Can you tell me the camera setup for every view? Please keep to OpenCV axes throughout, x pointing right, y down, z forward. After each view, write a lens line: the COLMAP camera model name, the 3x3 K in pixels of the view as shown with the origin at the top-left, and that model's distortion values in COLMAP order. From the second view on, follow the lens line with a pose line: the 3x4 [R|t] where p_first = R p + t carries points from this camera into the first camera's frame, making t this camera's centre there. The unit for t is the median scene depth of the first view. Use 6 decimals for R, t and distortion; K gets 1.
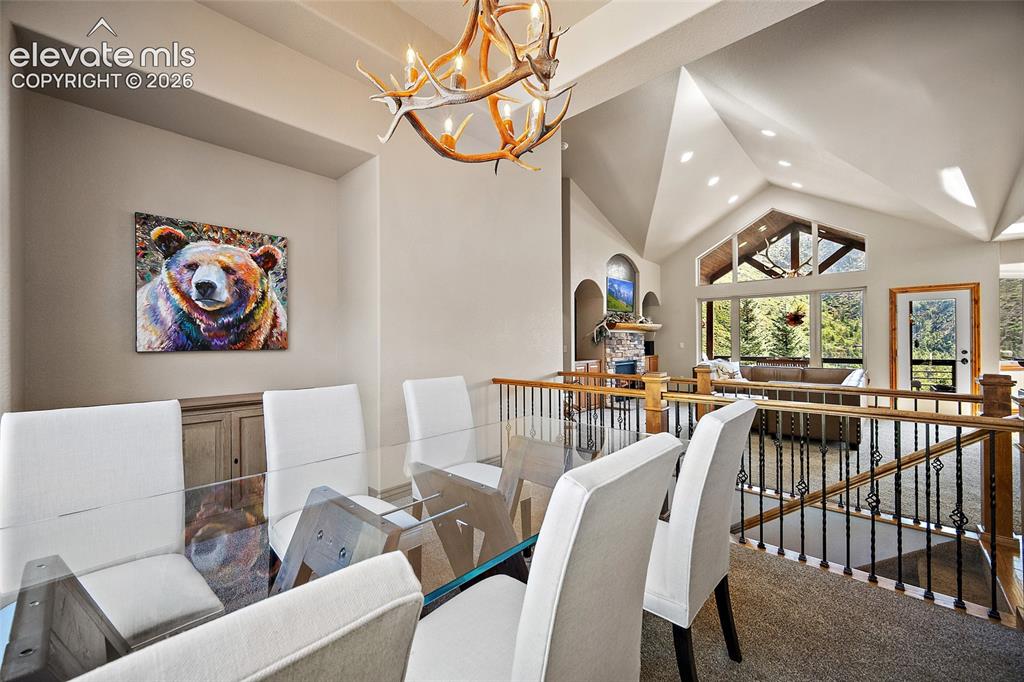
lens RADIAL K [[400.0, 0, 504.7], [0, 400.0, 341.1], [0, 0, 1]] dist [-0.005959, -0.000111]
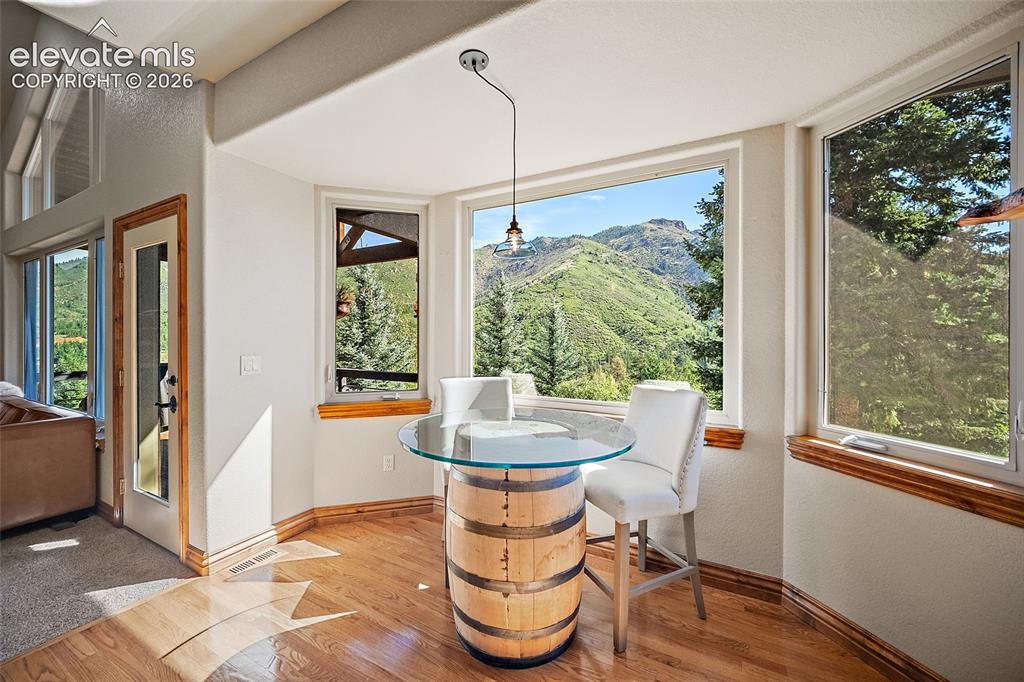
lens RADIAL K [[400.0, 0, 510.3], [0, 400.0, 338.8], [0, 0, 1]] dist [-0.005959, -0.000111]
pose [[0.968189, 0.004843, 0.250172, 1.091537], [-0.005080, 0.999987, 0.000302, -0.010590], [-0.250167, -0.001564, 0.968201, 0.435597]]
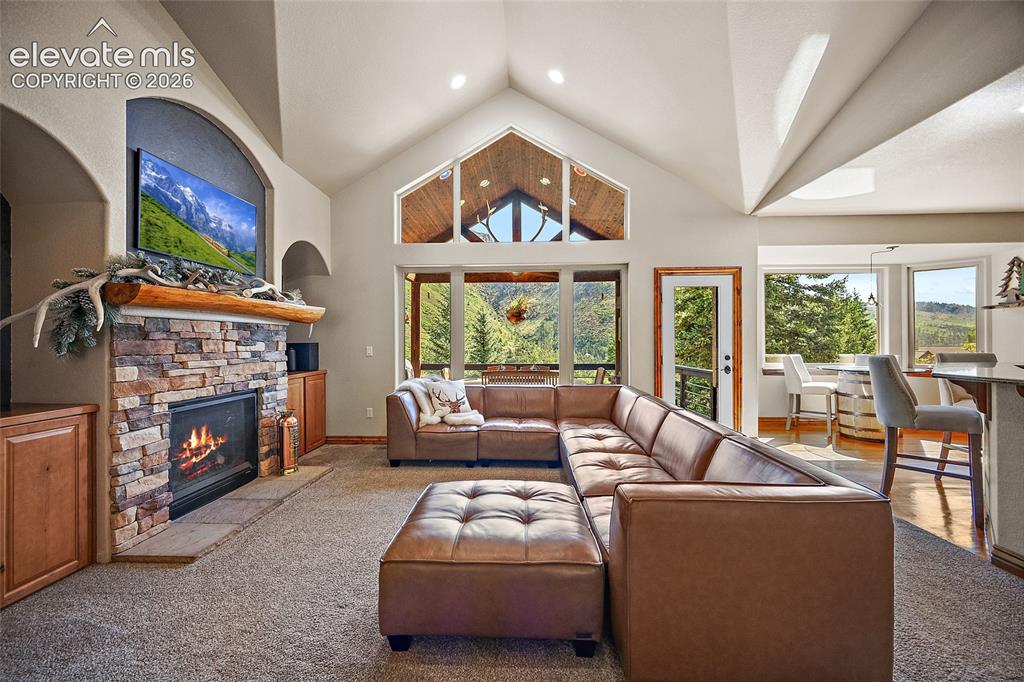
lens RADIAL K [[400.0, 0, 507.4], [0, 400.0, 338.8], [0, 0, 1]] dist [-0.005959, -0.000111]
pose [[0.760070, 0.006532, 0.649808, 0.274648], [-0.000432, 0.999954, -0.009547, -0.000804], [-0.649841, 0.006976, 0.760038, 0.551064]]
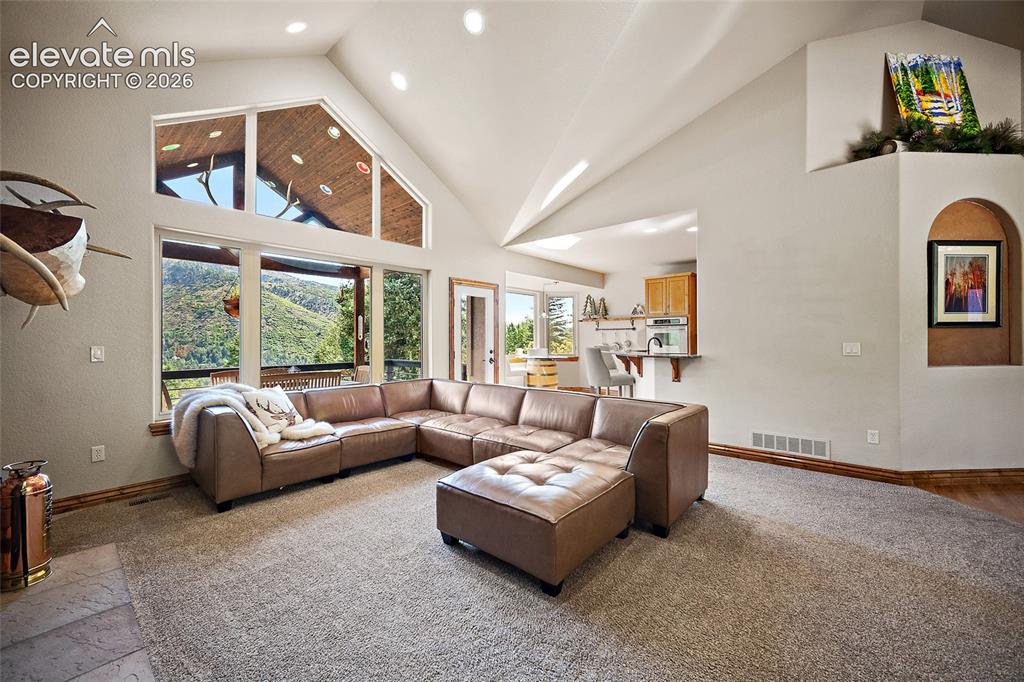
lens RADIAL K [[400.0, 0, 508.4], [0, 400.0, 336.4], [0, 0, 1]] dist [-0.005959, -0.000111]
pose [[-0.029882, 0.013248, 0.999466, 0.118397], [0.002820, 0.999909, -0.013170, 0.001705], [-0.999549, 0.002425, -0.029917, 0.783001]]
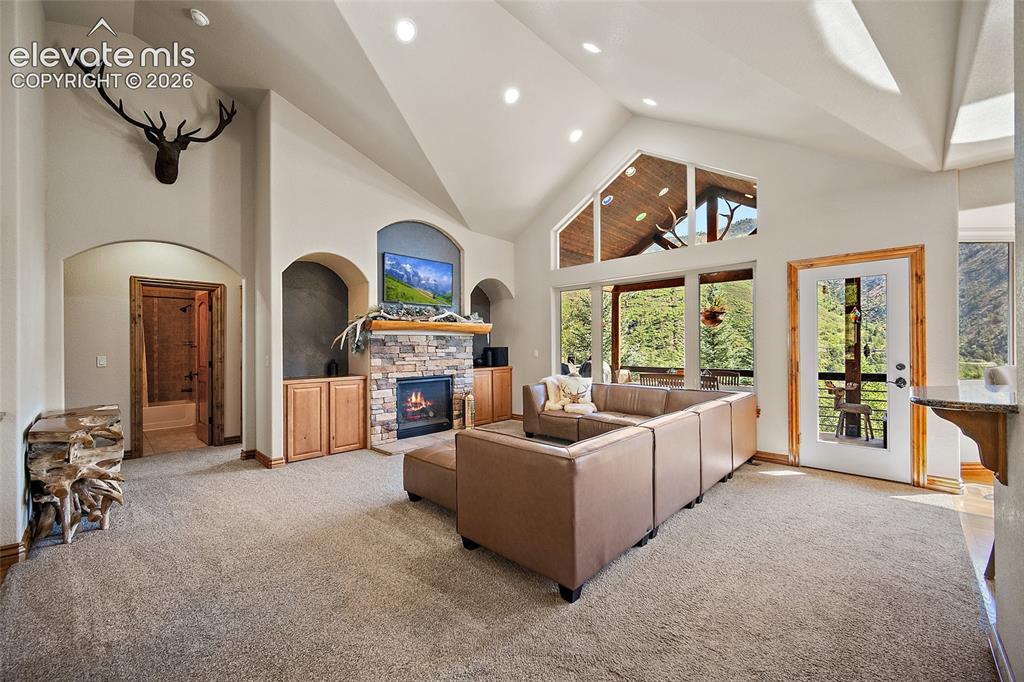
lens RADIAL K [[400.0, 0, 511.4], [0, 400.0, 344.8], [0, 0, 1]] dist [-0.005959, -0.000111]
pose [[0.999932, -0.001337, -0.011622, 0.476616], [0.001294, 0.999992, -0.003680, -0.002262], [0.011627, 0.003665, 0.999926, 0.329974]]
